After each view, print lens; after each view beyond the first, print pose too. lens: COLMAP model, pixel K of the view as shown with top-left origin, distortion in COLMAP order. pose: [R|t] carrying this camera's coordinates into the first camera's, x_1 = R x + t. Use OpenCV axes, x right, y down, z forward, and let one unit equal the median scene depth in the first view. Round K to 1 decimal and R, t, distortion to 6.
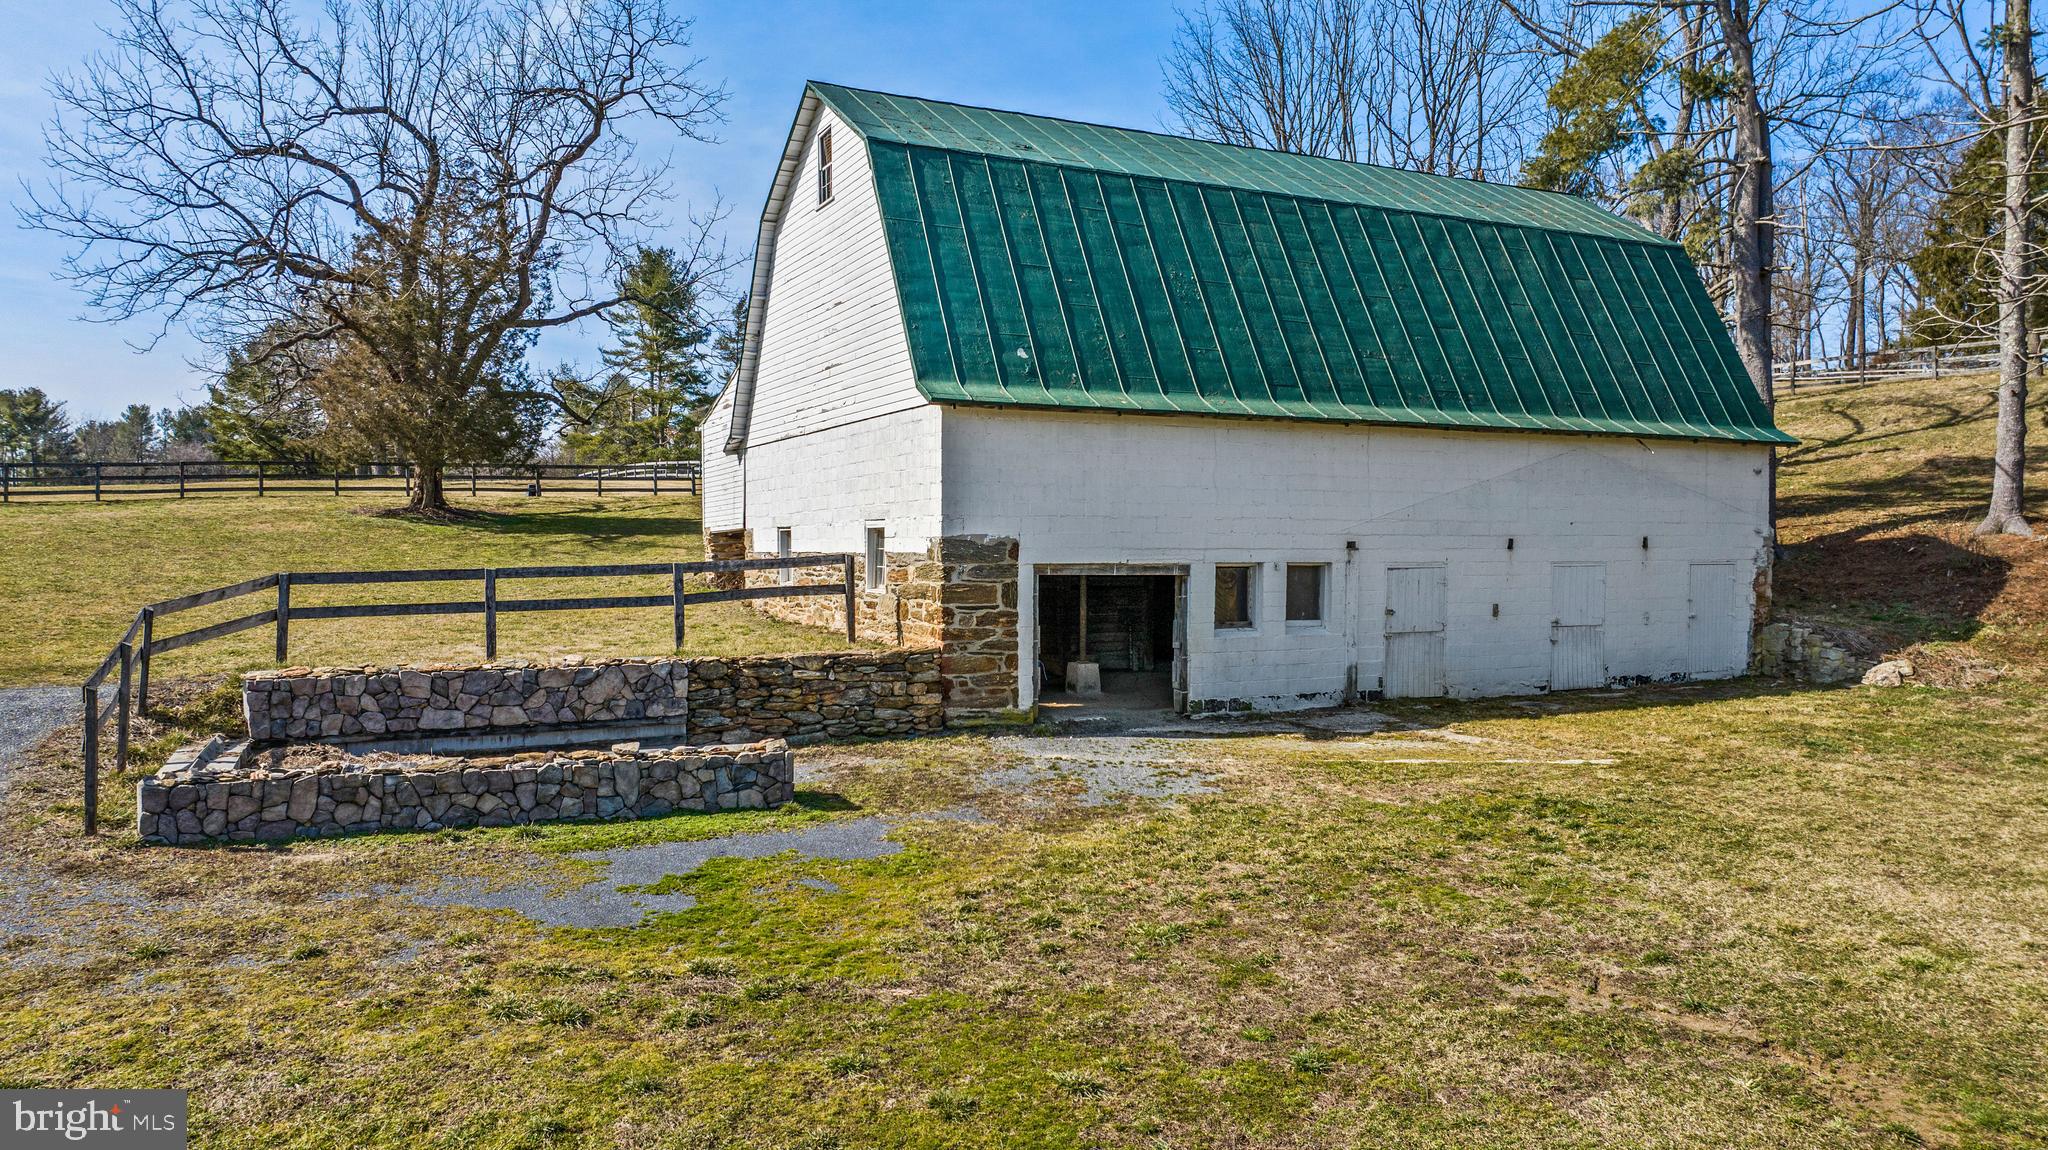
lens RADIAL K [[1425.2, 0, 1024.0], [0, 1425.2, 575.0], [0, 0, 1]] dist [-0.012301, -0.001528]
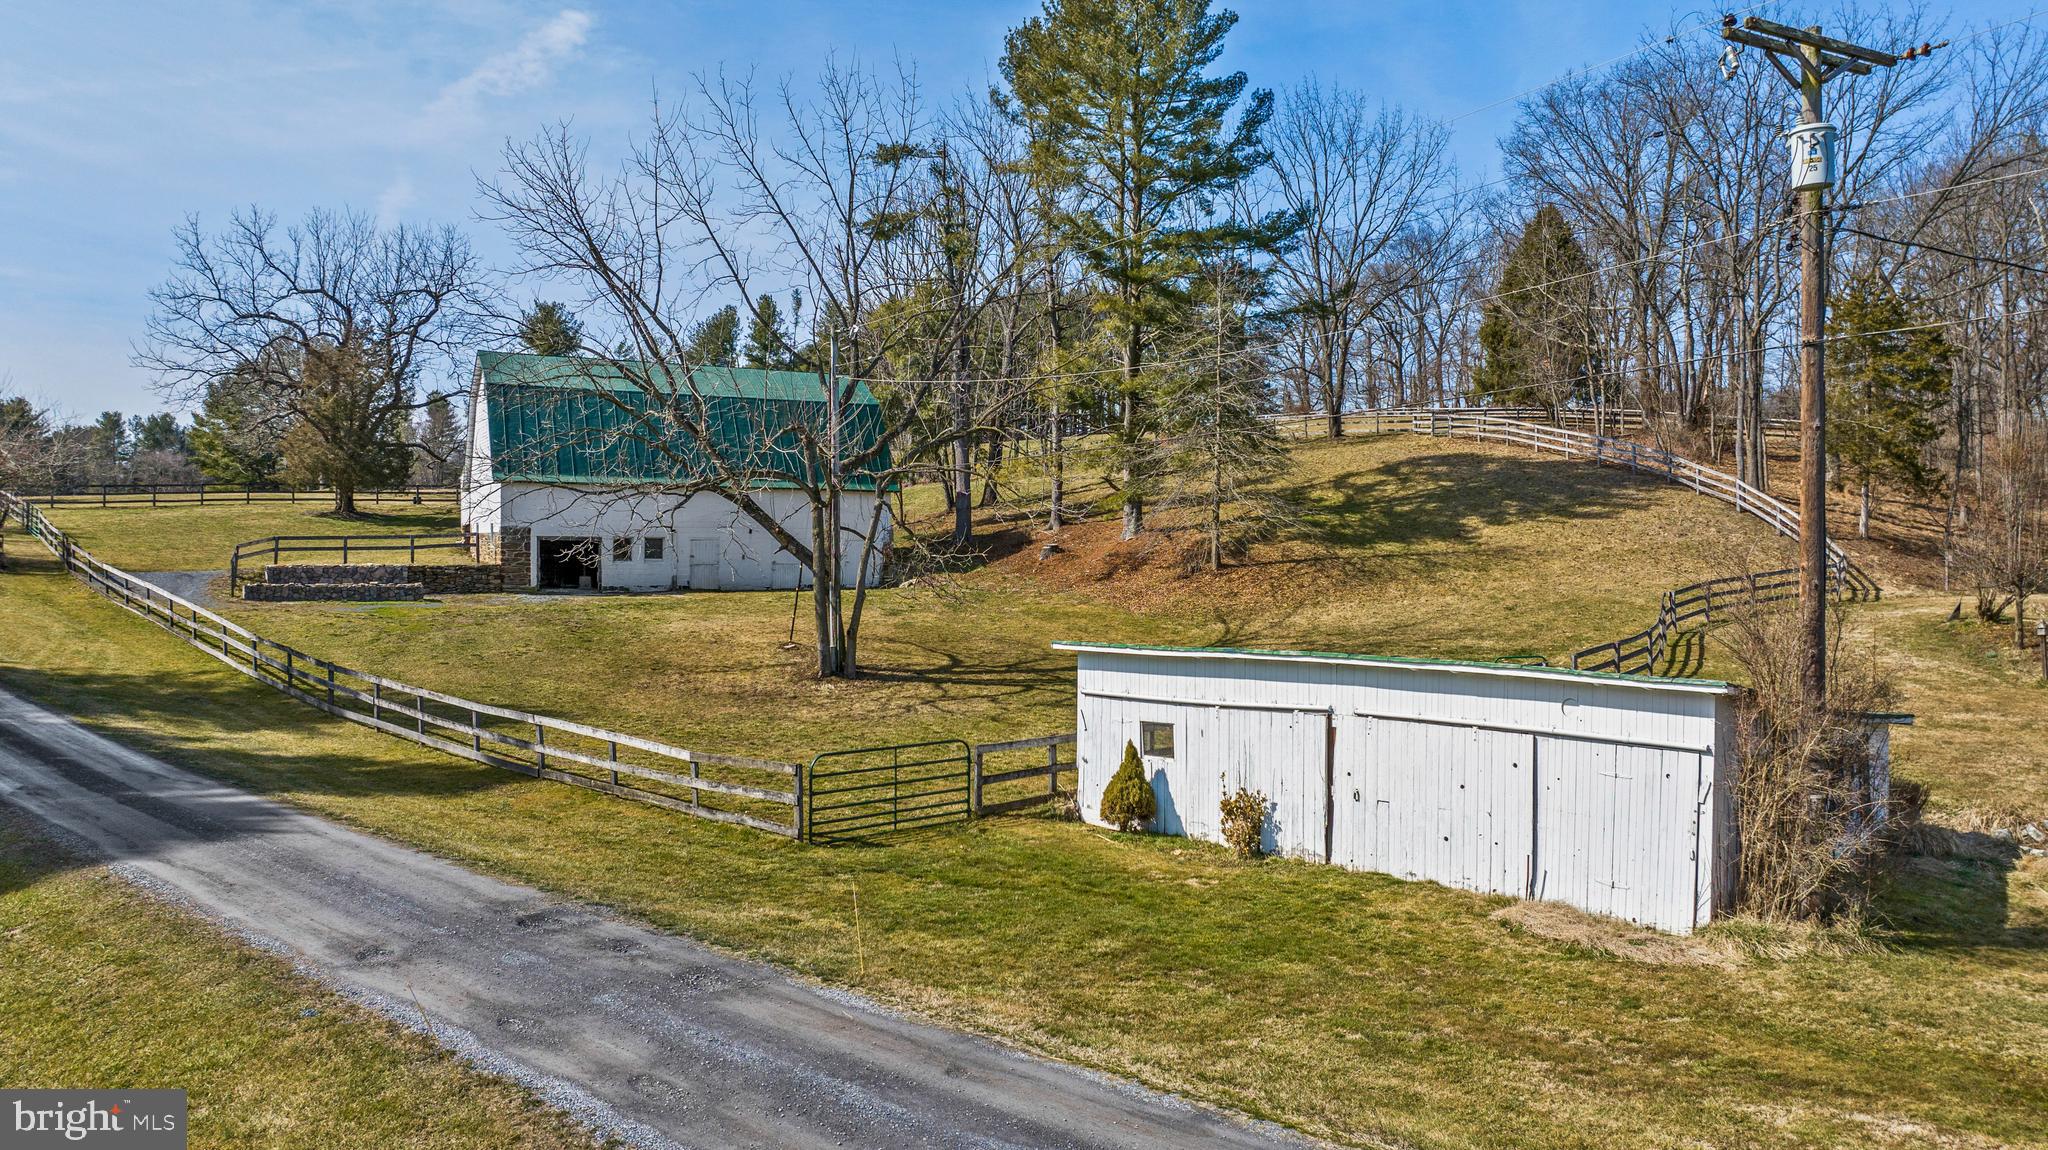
lens RADIAL K [[1439.3, 0, 1024.0], [0, 1439.3, 575.0], [0, 0, 1]] dist [-0.020699, 0.000571]
pose [[0.999718, 0.005934, 0.022983, 0.819915], [-0.005908, 0.999982, -0.001200, 0.060933], [-0.022989, 0.001064, 0.999735, -1.706053]]
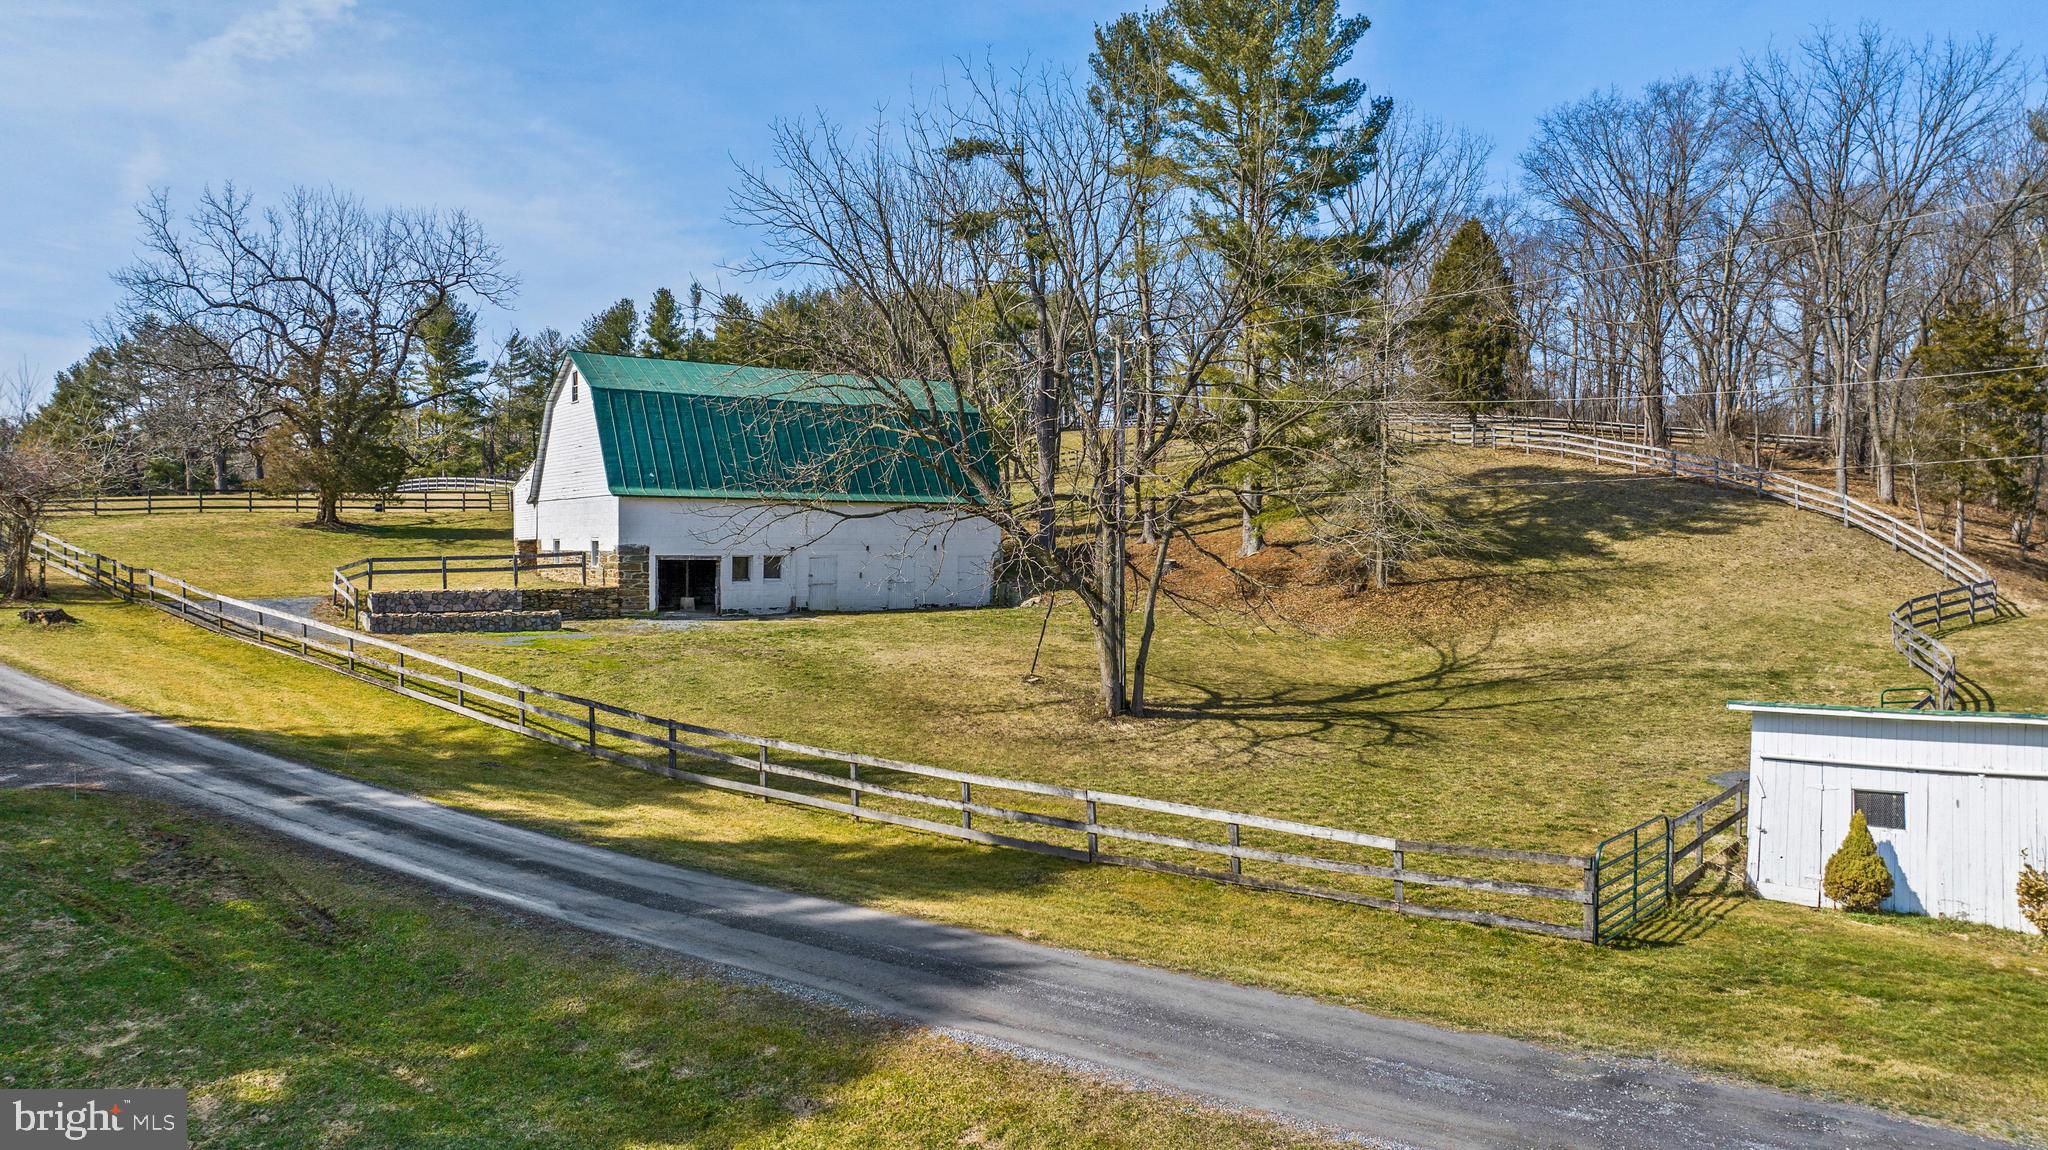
lens RADIAL K [[1425.2, 0, 1024.0], [0, 1425.2, 575.0], [0, 0, 1]] dist [-0.012301, -0.001528]
pose [[0.987973, 0.000465, 0.154629, 0.242014], [-0.000704, 0.999999, 0.001487, 0.021497], [-0.154628, -0.001578, 0.987972, -1.515229]]
